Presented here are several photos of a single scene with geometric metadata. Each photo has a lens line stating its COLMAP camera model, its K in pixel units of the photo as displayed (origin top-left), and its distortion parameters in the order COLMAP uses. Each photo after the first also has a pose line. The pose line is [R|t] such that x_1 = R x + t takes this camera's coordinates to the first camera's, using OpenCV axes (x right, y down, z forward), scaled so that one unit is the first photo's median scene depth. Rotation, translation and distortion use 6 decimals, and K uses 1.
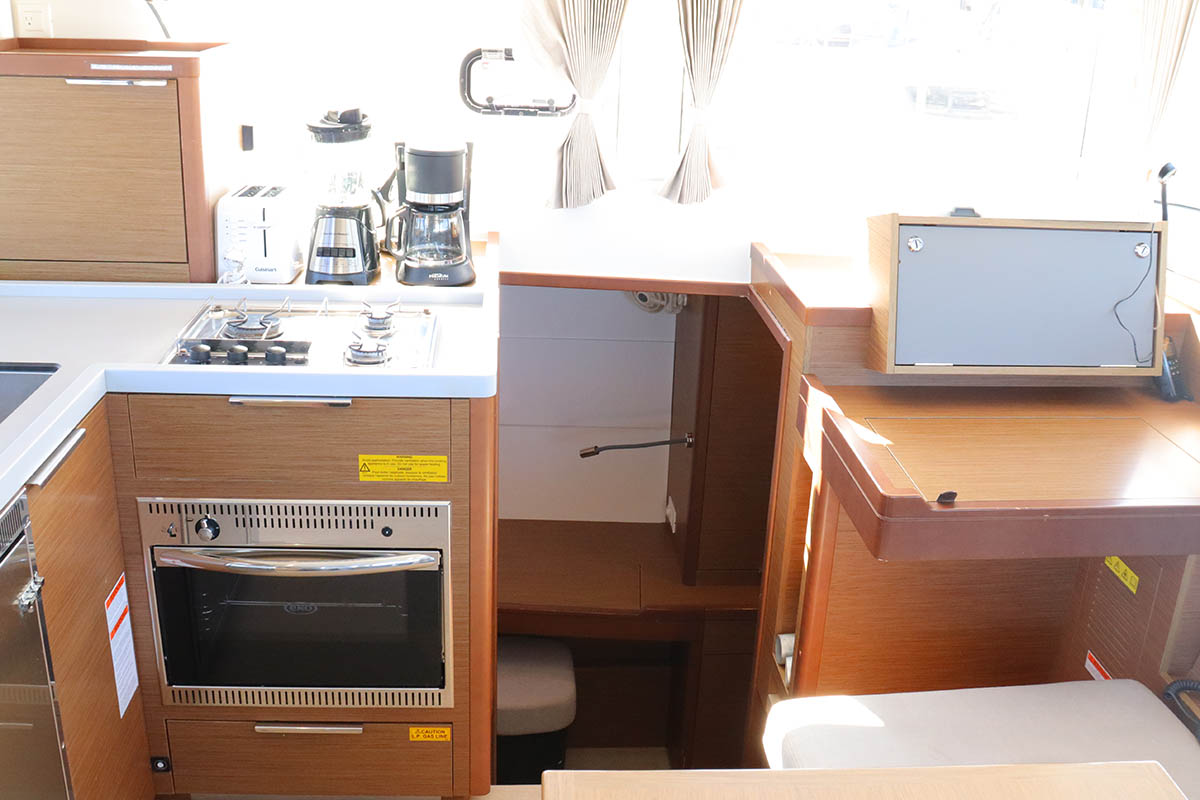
lens RADIAL K [[1187.1, 0, 601.5], [0, 1187.1, 403.5], [0, 0, 1]] dist [-0.177437, 0.184639]
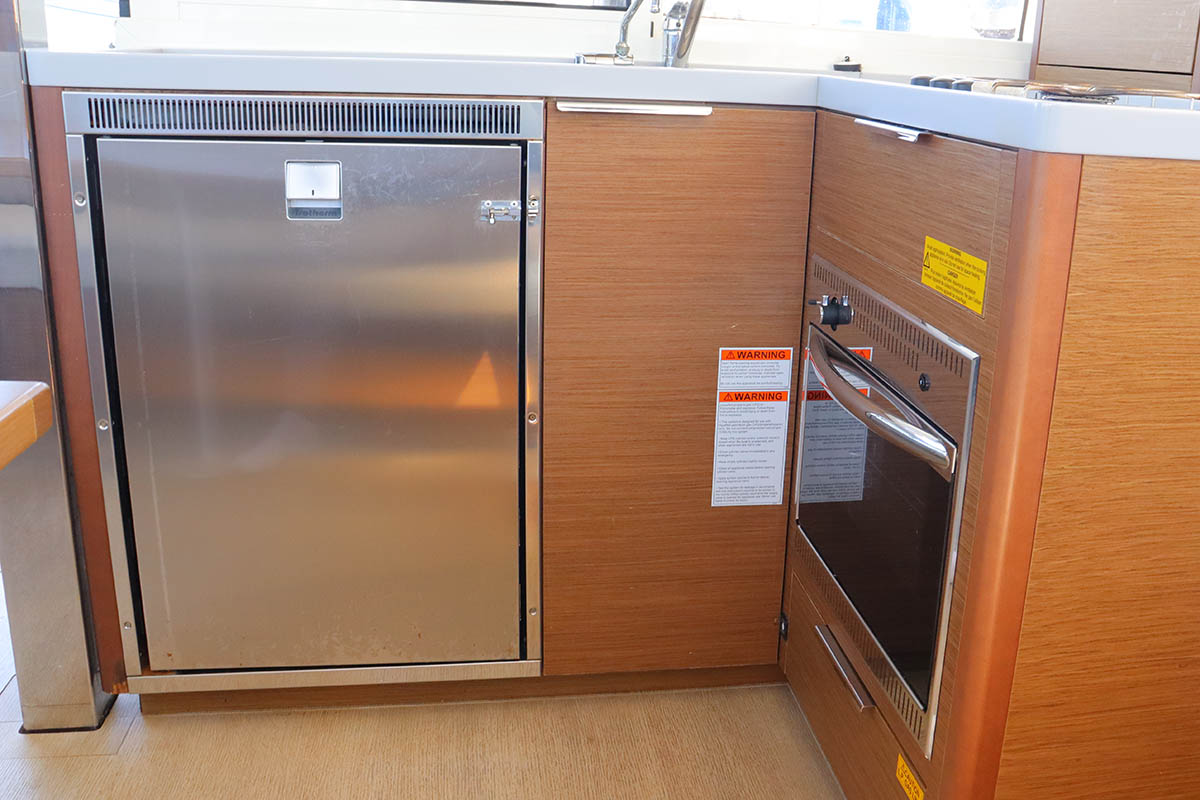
lens RADIAL K [[1187.1, 0, 601.5], [0, 1187.1, 403.5], [0, 0, 1]] dist [-0.177437, 0.184639]
pose [[0.050126, 0.251639, -0.966522, 0.386580], [-0.377112, 0.900870, 0.214988, 0.054347], [0.924810, 0.353711, 0.140054, 0.785067]]
